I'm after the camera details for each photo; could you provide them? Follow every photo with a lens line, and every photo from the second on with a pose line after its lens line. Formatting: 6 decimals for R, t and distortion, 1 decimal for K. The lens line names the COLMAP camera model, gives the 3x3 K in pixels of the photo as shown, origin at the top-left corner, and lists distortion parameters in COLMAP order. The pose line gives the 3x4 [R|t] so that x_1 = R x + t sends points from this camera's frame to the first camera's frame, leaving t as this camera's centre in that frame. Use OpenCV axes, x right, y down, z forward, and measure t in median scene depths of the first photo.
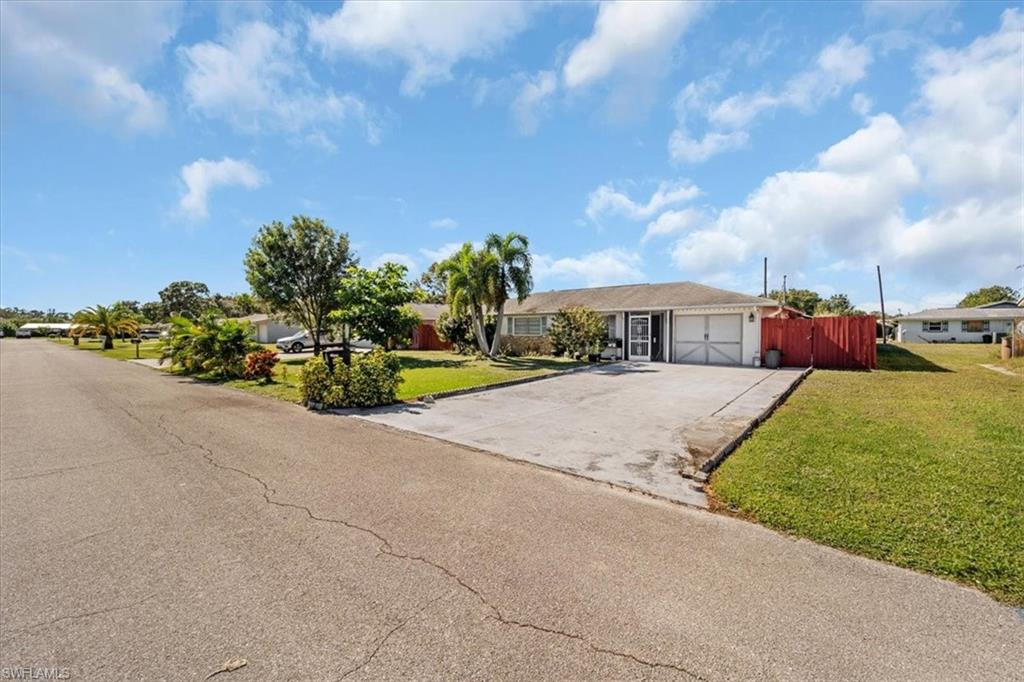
lens RADIAL K [[419.9, 0, 509.1], [0, 419.9, 341.5], [0, 0, 1]] dist [-0.000534, -0.000455]
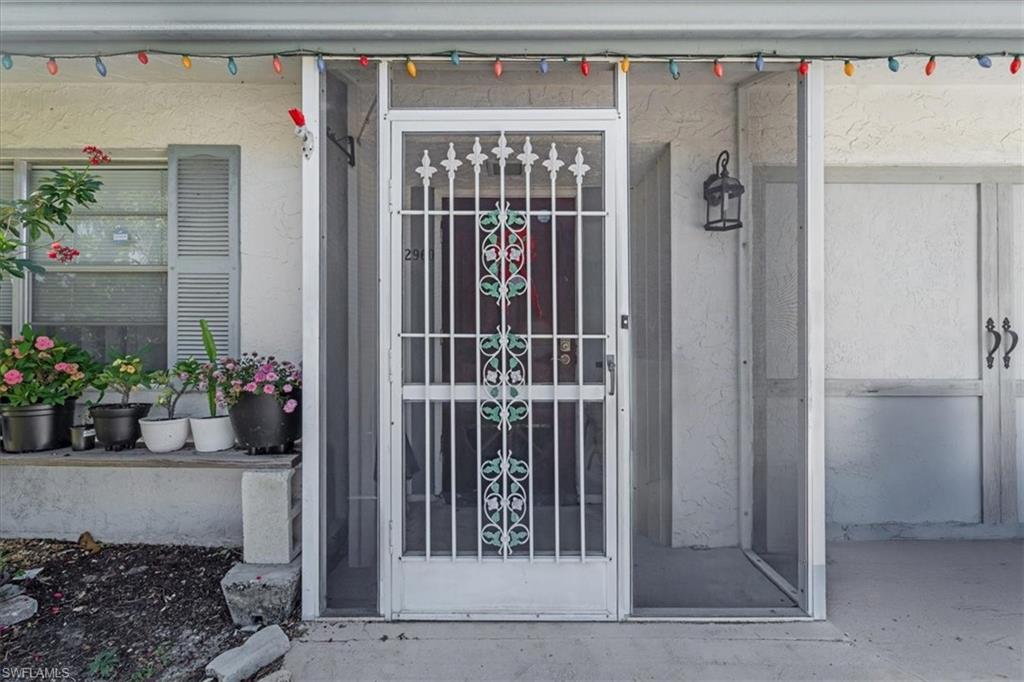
lens RADIAL K [[419.9, 0, 509.1], [0, 419.9, 341.5], [0, 0, 1]] dist [-0.000534, -0.000455]
pose [[0.778570, -0.002082, 0.627554, 0.266726], [0.009845, 0.999912, -0.008896, -0.011306], [-0.627480, 0.013105, 0.778522, 0.969967]]
